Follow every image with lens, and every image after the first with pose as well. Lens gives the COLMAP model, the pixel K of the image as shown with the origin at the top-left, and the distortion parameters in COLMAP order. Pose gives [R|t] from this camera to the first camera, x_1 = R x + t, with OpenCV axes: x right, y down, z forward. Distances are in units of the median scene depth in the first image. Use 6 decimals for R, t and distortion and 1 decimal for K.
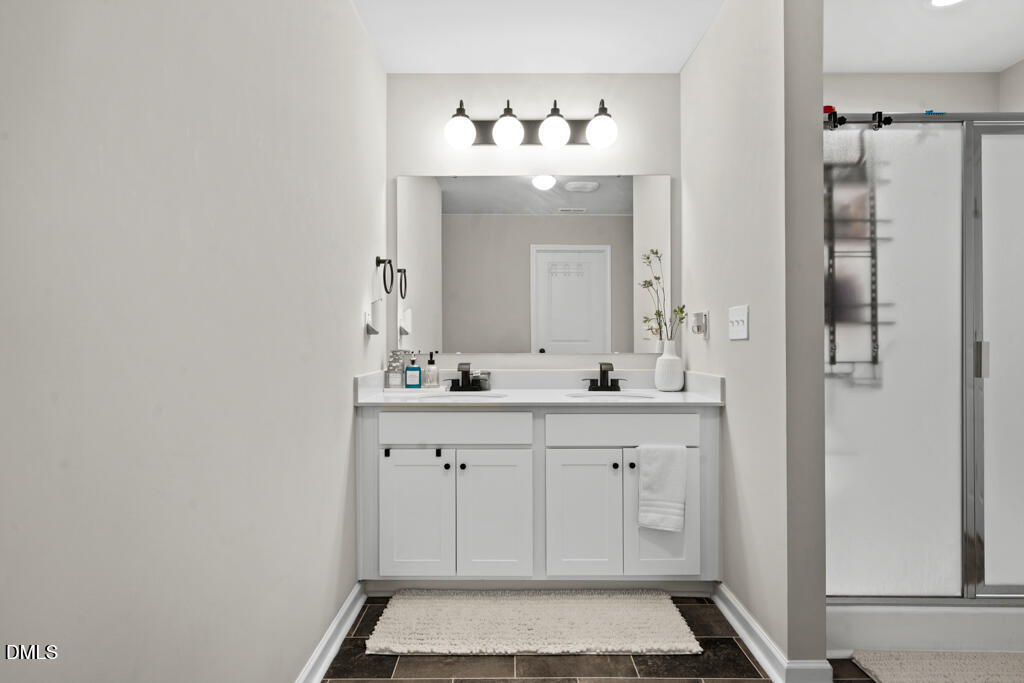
lens RADIAL K [[552.8, 0, 517.0], [0, 552.8, 338.1], [0, 0, 1]] dist [0.000517, 0.002480]
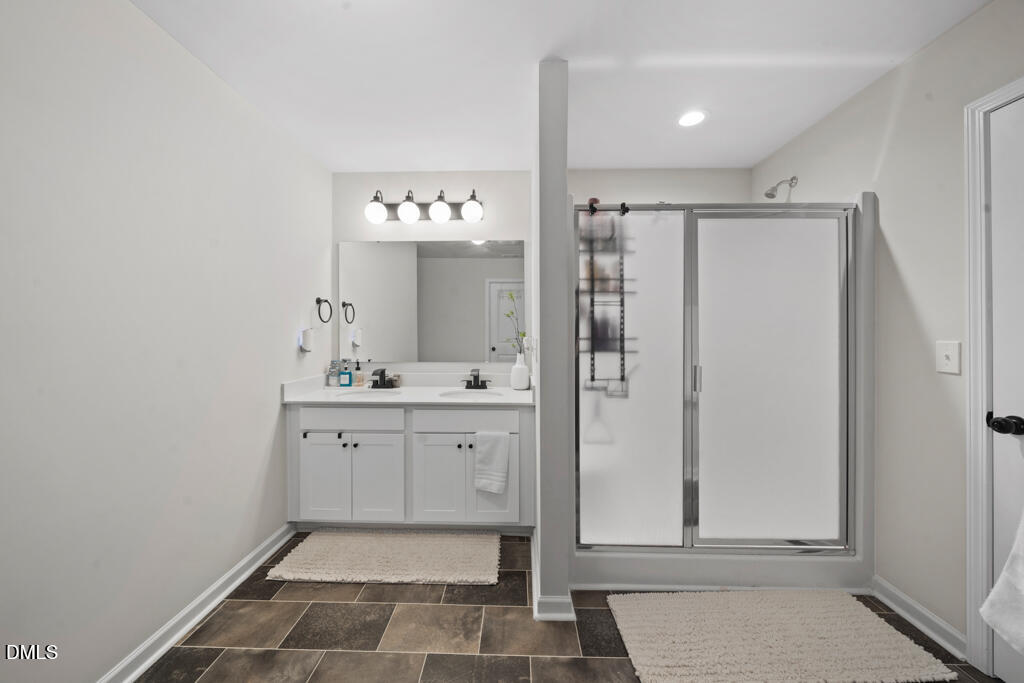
lens RADIAL K [[359.4, 0, 507.7], [0, 359.4, 332.6], [0, 0, 1]] dist [-0.002809, -0.000058]
pose [[0.999707, 0.002275, -0.024086, 0.326388], [-0.002232, 0.999996, 0.001782, -0.067815], [0.024090, -0.001727, 0.999708, 0.066067]]
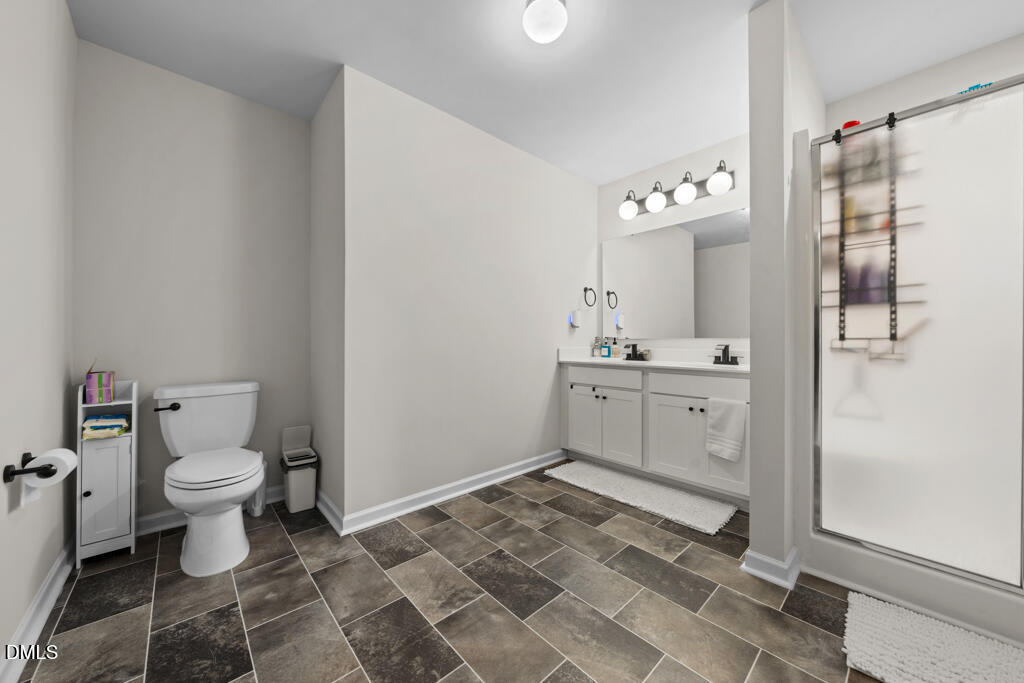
lens RADIAL K [[359.4, 0, 508.4], [0, 359.4, 341.7], [0, 0, 1]] dist [-0.002809, -0.000058]
pose [[0.679522, 0.004424, -0.733642, 0.564446], [-0.000887, 0.999986, 0.005209, 0.040252], [0.733655, -0.002889, 0.679517, -0.045084]]
